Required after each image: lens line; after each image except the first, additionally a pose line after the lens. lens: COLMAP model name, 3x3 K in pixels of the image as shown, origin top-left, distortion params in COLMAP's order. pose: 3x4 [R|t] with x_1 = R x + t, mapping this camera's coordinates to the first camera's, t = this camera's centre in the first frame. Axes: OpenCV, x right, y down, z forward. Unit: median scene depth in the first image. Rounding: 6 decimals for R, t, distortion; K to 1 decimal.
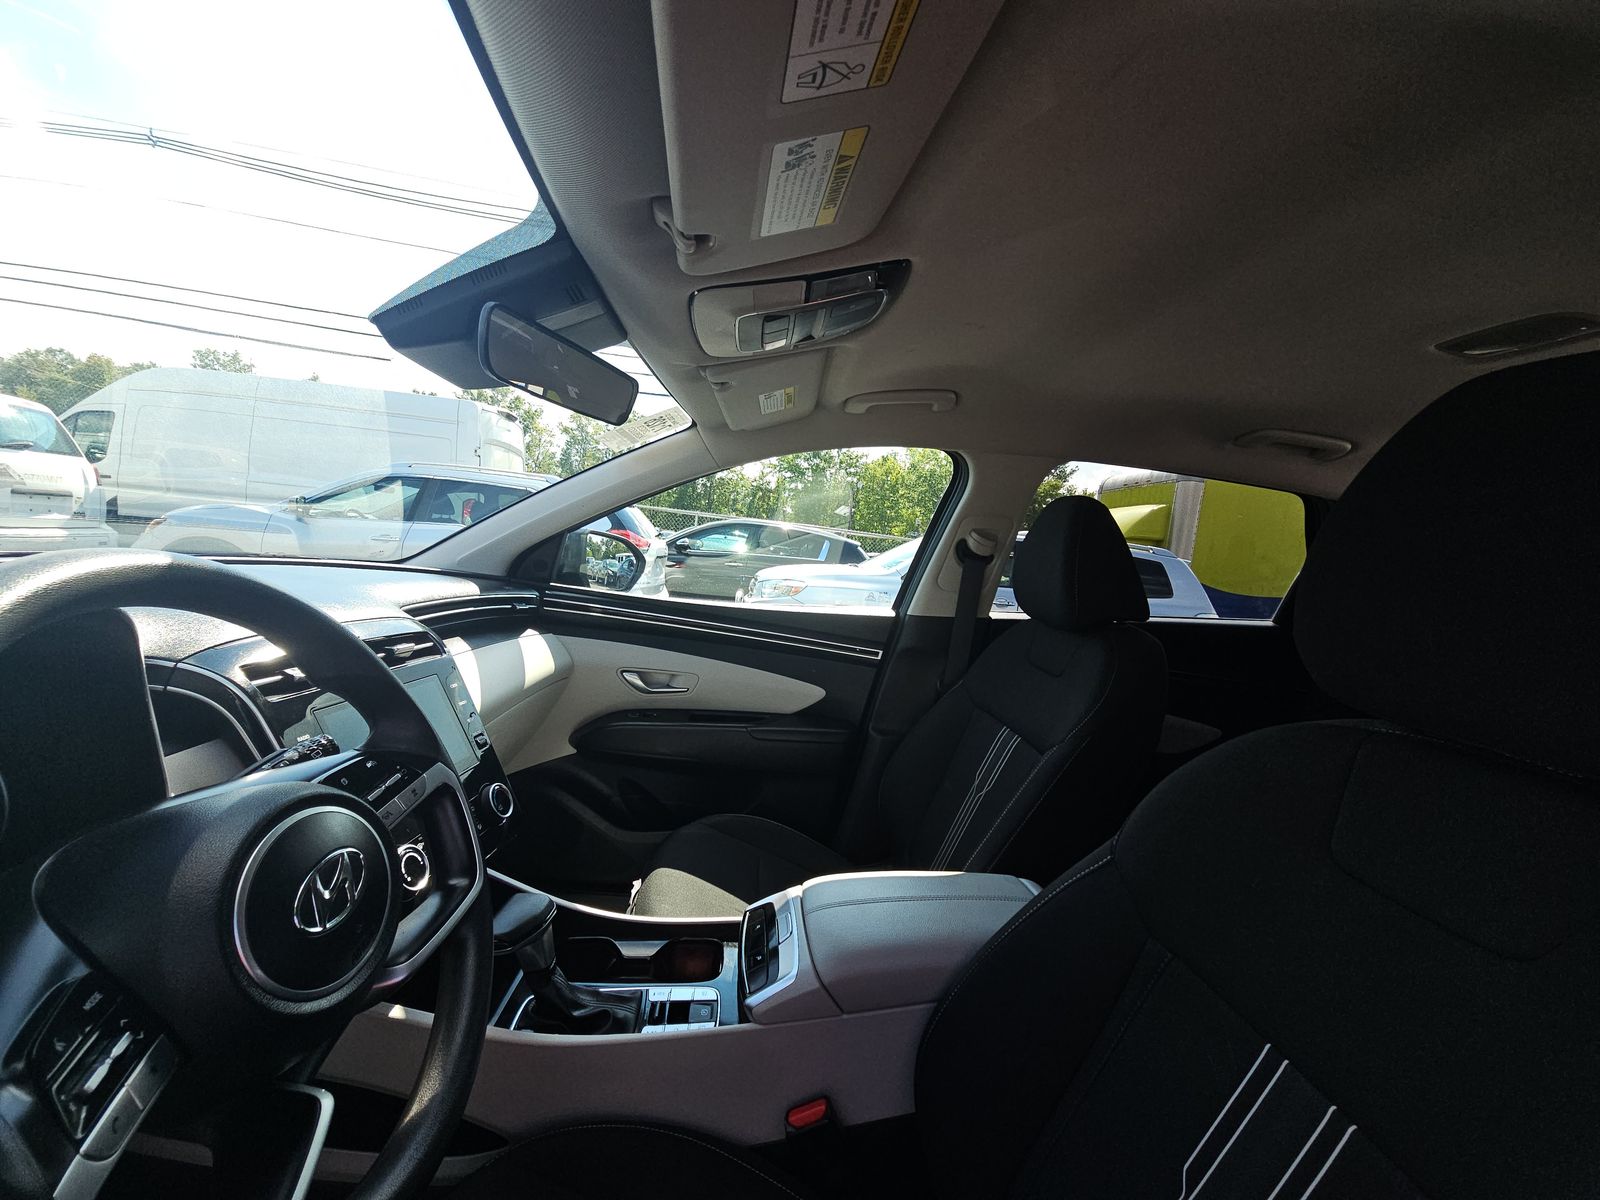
lens RADIAL K [[655.9, 0, 798.4], [0, 655.9, 601.0], [0, 0, 1]] dist [0.001141, -0.002695]
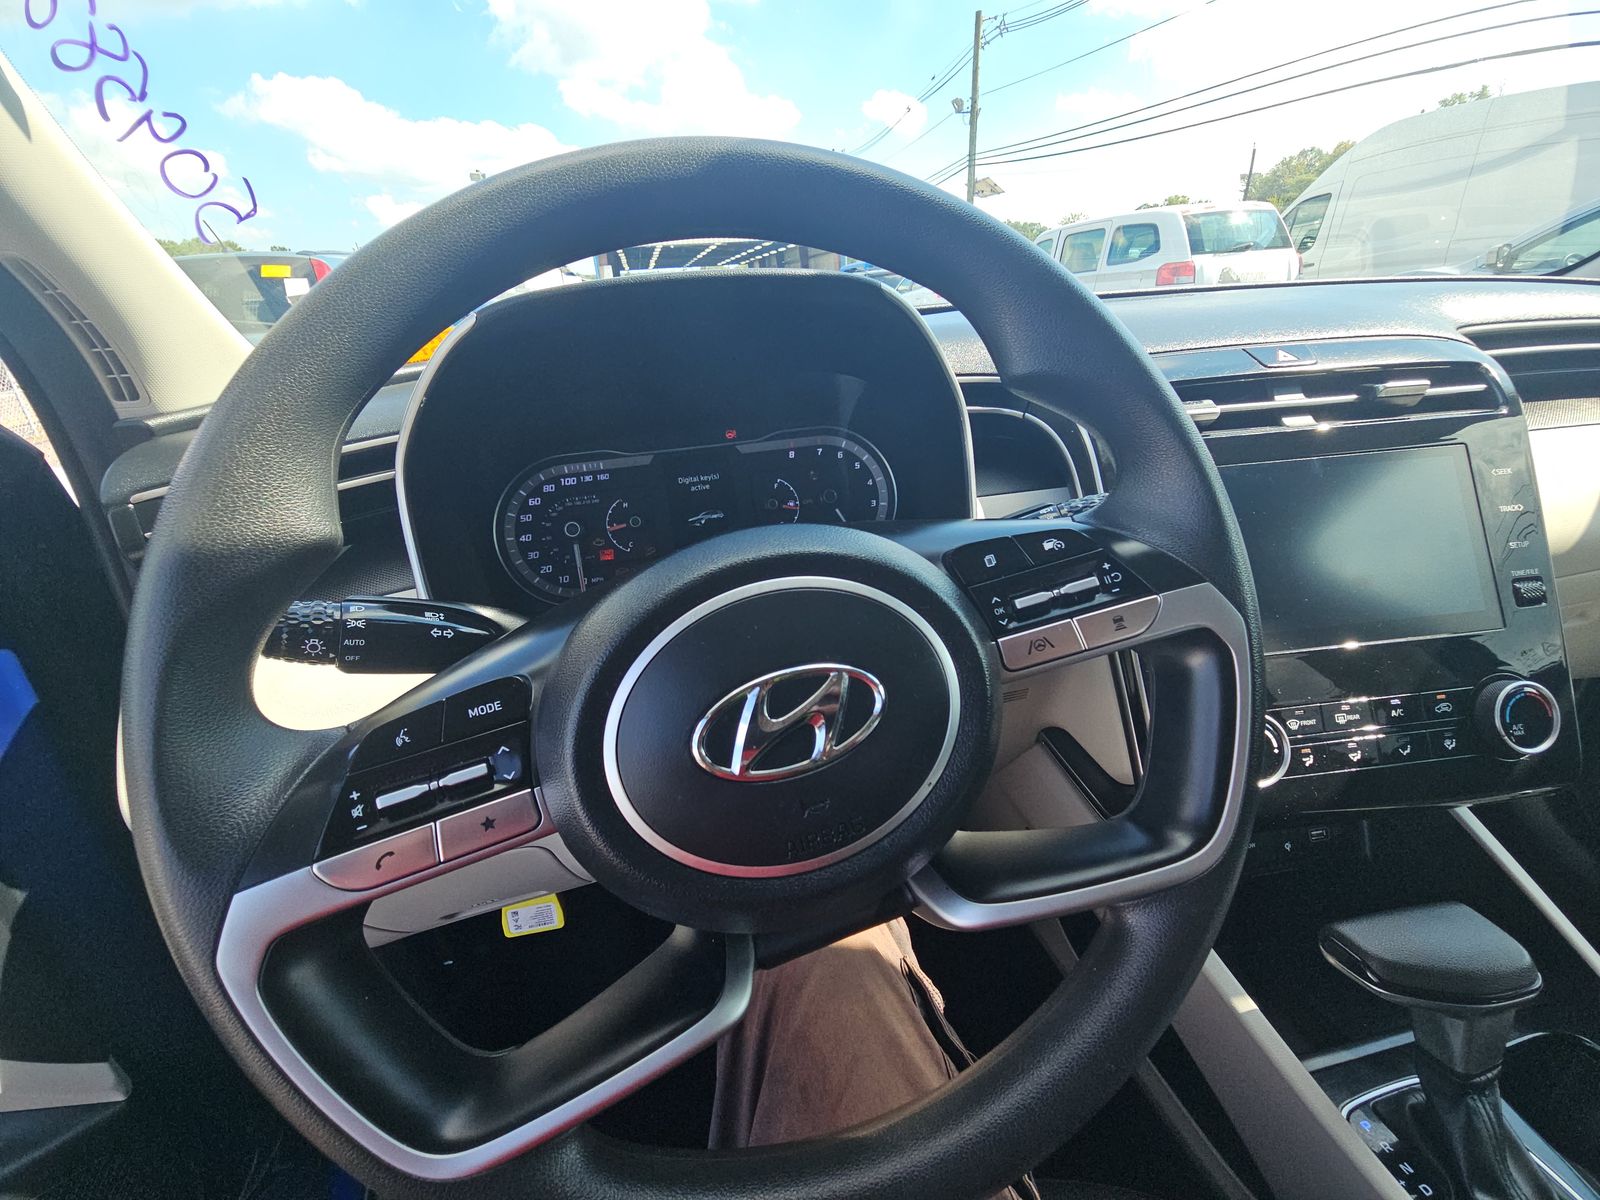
lens RADIAL K [[655.9, 0, 792.2], [0, 655.9, 598.8], [0, 0, 1]] dist [0.001141, -0.002695]
pose [[0.123755, 0.294066, -0.947739, -0.045421], [0.004830, 0.954892, 0.296916, 0.038425], [0.992301, -0.041323, 0.116752, 0.233993]]
